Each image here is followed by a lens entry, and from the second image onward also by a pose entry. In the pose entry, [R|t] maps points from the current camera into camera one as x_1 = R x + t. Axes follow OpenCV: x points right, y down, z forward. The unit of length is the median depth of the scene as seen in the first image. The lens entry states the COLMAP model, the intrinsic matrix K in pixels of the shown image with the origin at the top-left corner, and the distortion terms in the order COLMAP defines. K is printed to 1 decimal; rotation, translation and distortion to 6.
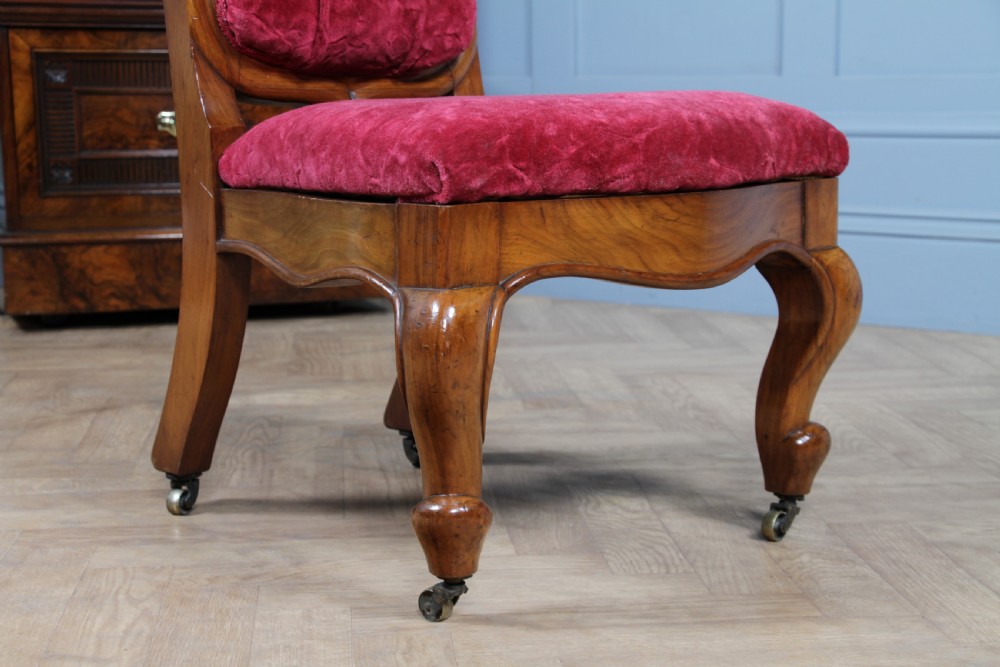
lens RADIAL K [[1886.5, 0, 502.2], [0, 1886.5, 350.1], [0, 0, 1]] dist [0.247514, 0.000000]
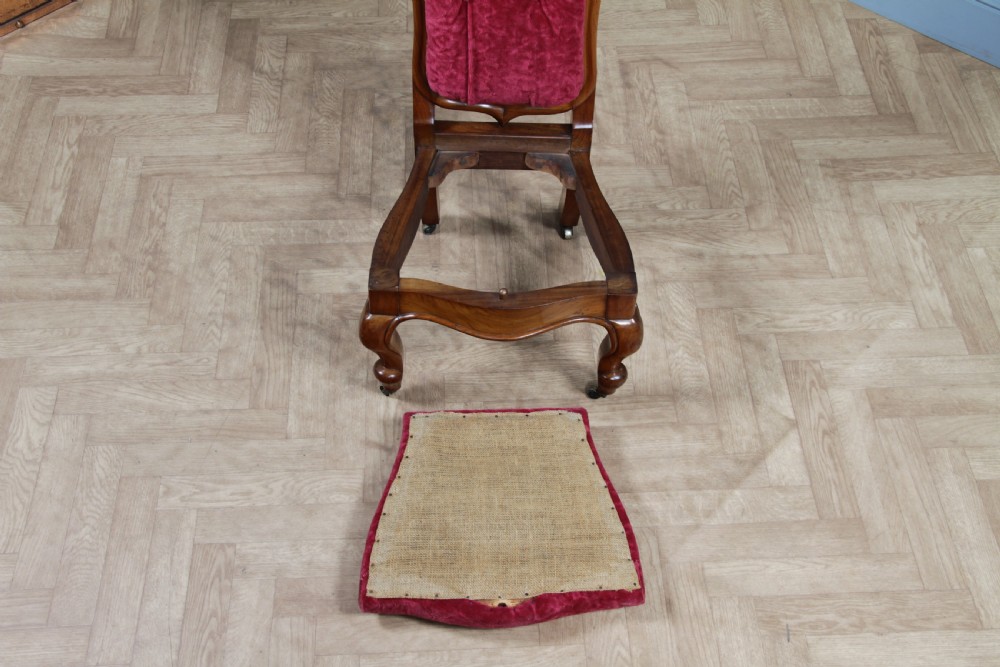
lens RADIAL K [[1306.6, 0, 501.3], [0, 1306.6, 349.1], [0, 0, 1]] dist [0.046516, 0.000000]
pose [[0.998954, 0.043751, -0.013275, -0.032530], [-0.024426, 0.756143, 0.653951, -0.858514], [0.038648, -0.652943, 0.756420, -0.180364]]
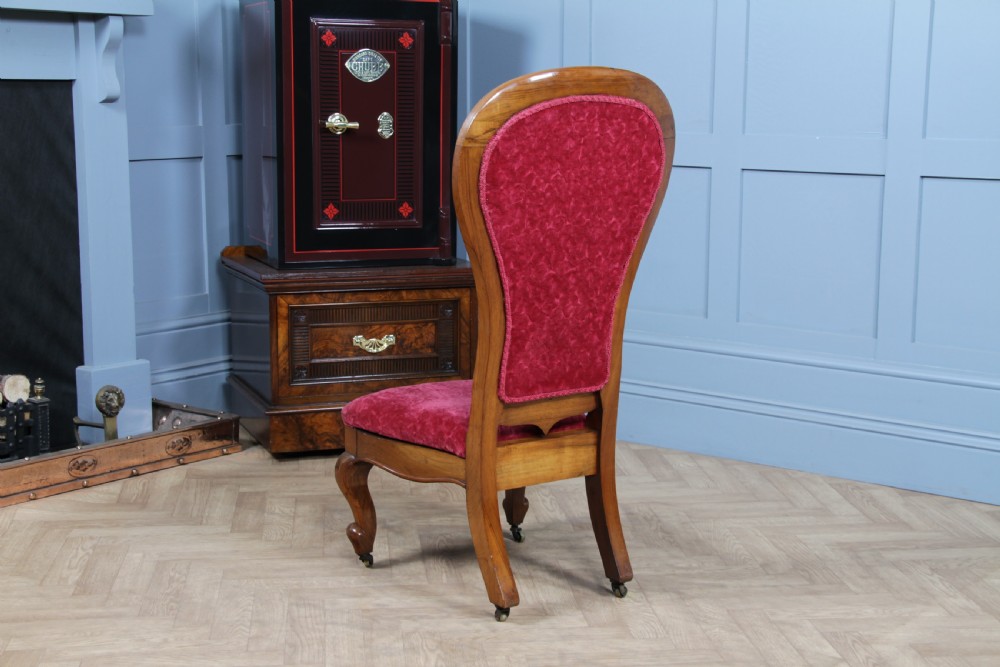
lens RADIAL K [[1625.4, 0, 508.7], [0, 1625.4, 367.8], [0, 0, 1]] dist [0.151266, 0.000000]
pose [[0.999499, 0.011241, 0.029595, -0.140483], [-0.012023, 0.999580, 0.026359, -0.235257], [-0.029286, -0.026701, 0.999214, -0.870552]]
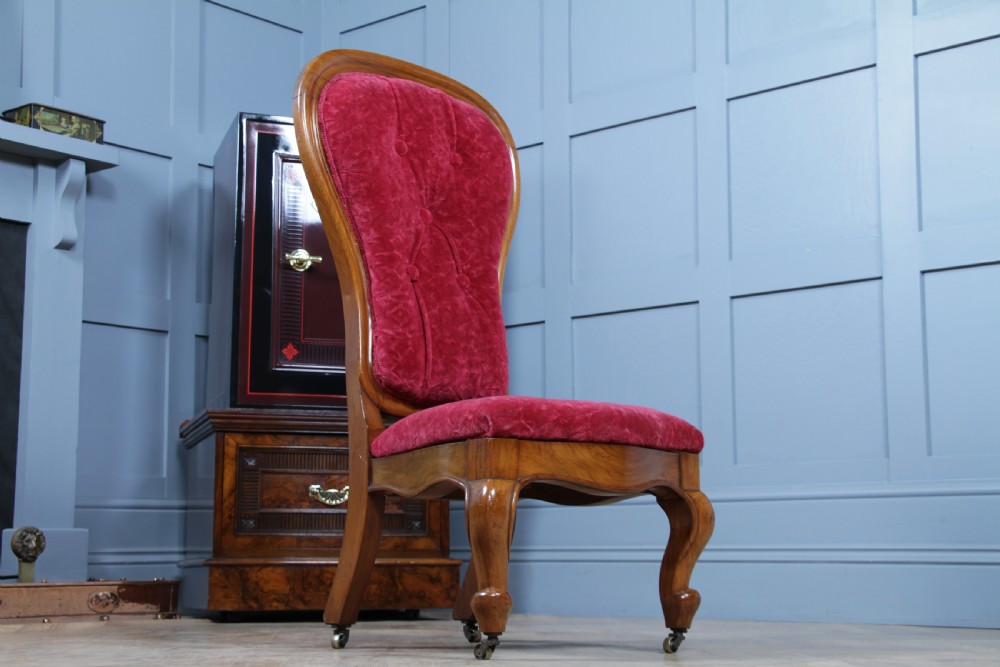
lens RADIAL K [[1625.4, 0, 506.2], [0, 1625.4, 346.8], [0, 0, 1]] dist [0.151266, 0.000000]
pose [[0.999778, 0.005946, -0.020232, 0.017111], [-0.011603, 0.956244, -0.292340, 0.276185], [0.017608, 0.292510, 0.956100, -0.566843]]
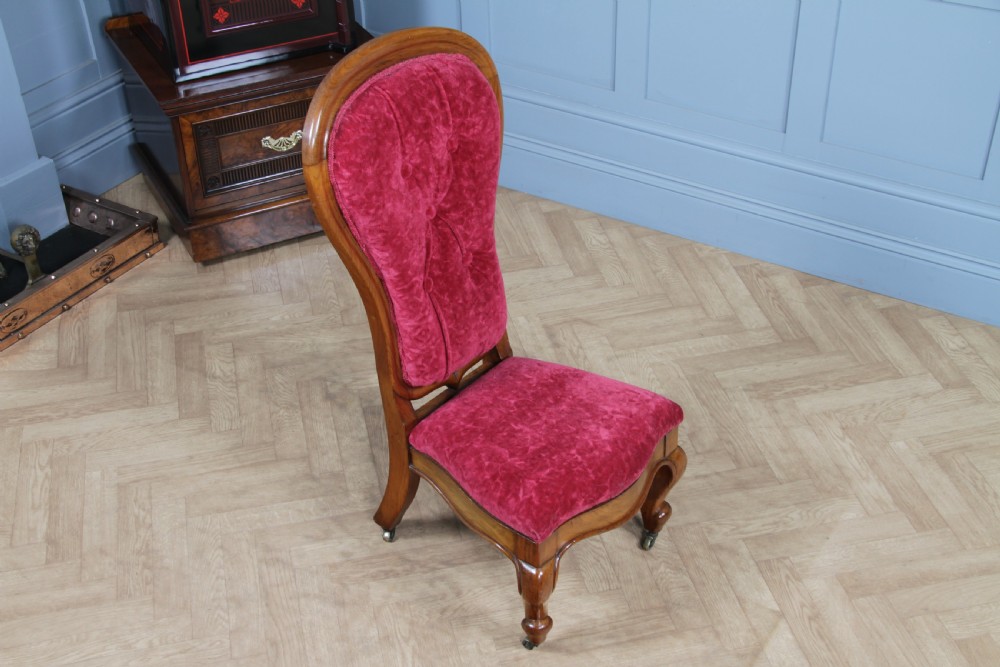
lens RADIAL K [[1381.1, 0, 502.0], [0, 1381.1, 357.7], [0, 0, 1]] dist [0.078432, 0.000000]
pose [[0.990460, -0.088050, 0.106000, -0.198386], [0.029112, 0.885573, 0.463587, -0.905899], [-0.134689, -0.456078, 0.879688, -0.393827]]
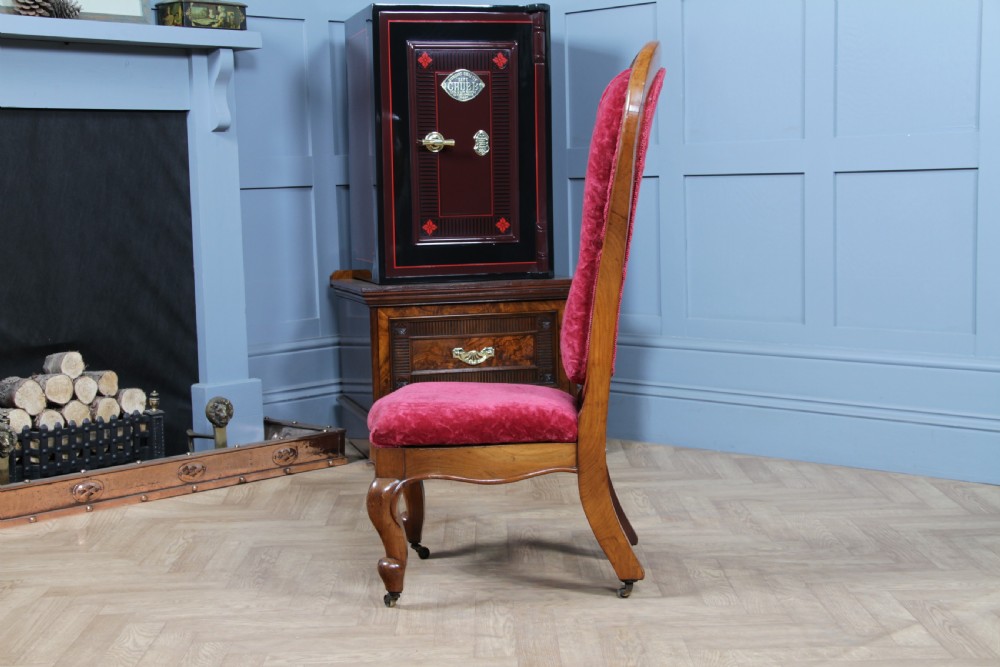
lens RADIAL K [[1625.4, 0, 501.1], [0, 1625.4, 363.8], [0, 0, 1]] dist [0.151266, 0.000000]
pose [[0.997110, -0.006303, -0.075706, -0.033004], [0.003549, 0.999329, -0.036459, -0.092630], [0.075885, 0.036085, 0.996463, -0.903143]]
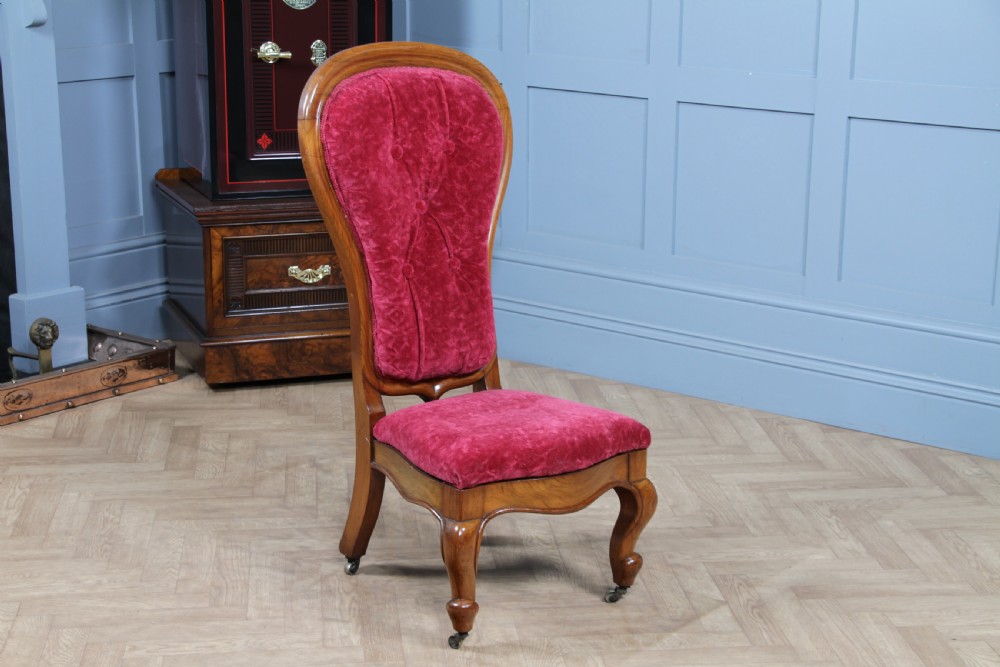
lens RADIAL K [[1886.5, 0, 504.2], [0, 1886.5, 367.2], [0, 0, 1]] dist [0.247514, 0.000000]
pose [[0.999555, 0.012437, 0.027128, -0.048614], [-0.015288, 0.994082, 0.107551, -0.384521], [-0.025630, -0.107918, 0.993829, -1.287972]]
